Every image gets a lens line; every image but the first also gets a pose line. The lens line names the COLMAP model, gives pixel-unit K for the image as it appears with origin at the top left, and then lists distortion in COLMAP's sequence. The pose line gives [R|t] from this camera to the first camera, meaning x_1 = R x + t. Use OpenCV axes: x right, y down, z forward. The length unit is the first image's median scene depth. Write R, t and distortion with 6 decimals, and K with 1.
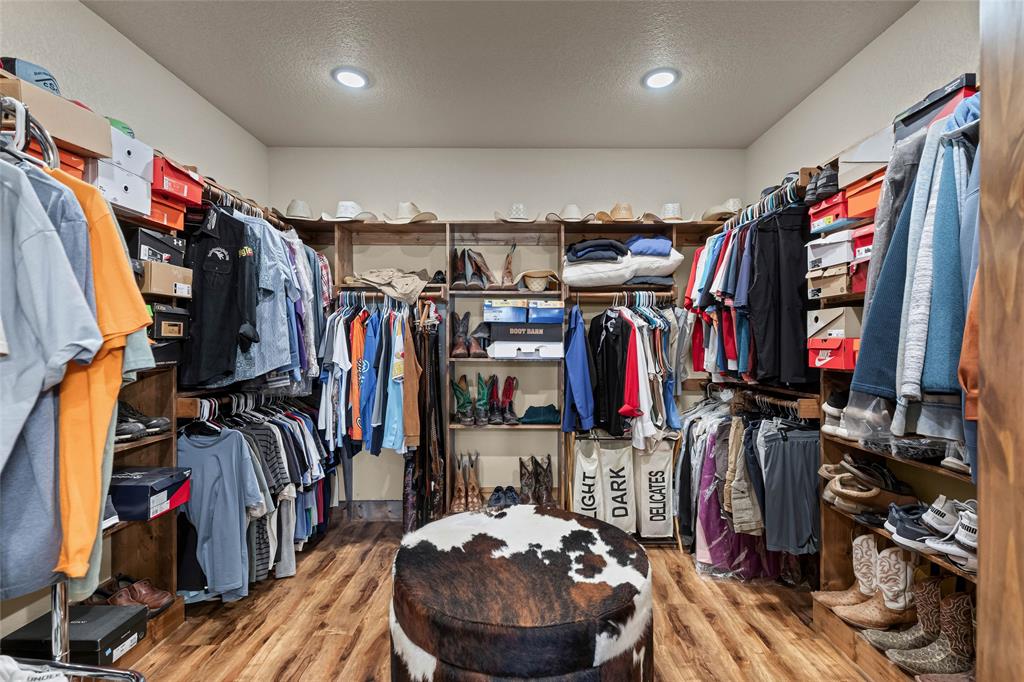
lens RADIAL K [[461.8, 0, 519.4], [0, 461.8, 341.1], [0, 0, 1]] dist [0.008406, -0.001475]
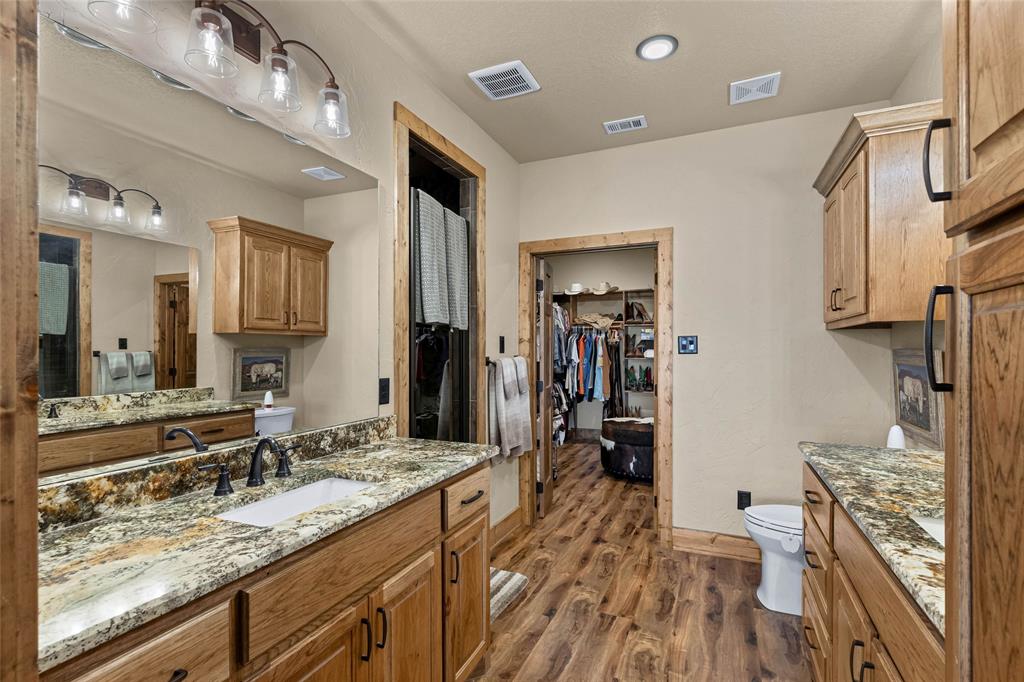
lens RADIAL K [[461.8, 0, 518.9], [0, 461.8, 343.2], [0, 0, 1]] dist [0.008406, -0.001475]
pose [[0.921434, -0.004891, -0.388505, 0.215324], [0.001929, 0.999966, -0.008016, -0.011986], [0.388531, 0.006637, 0.921412, -1.080986]]
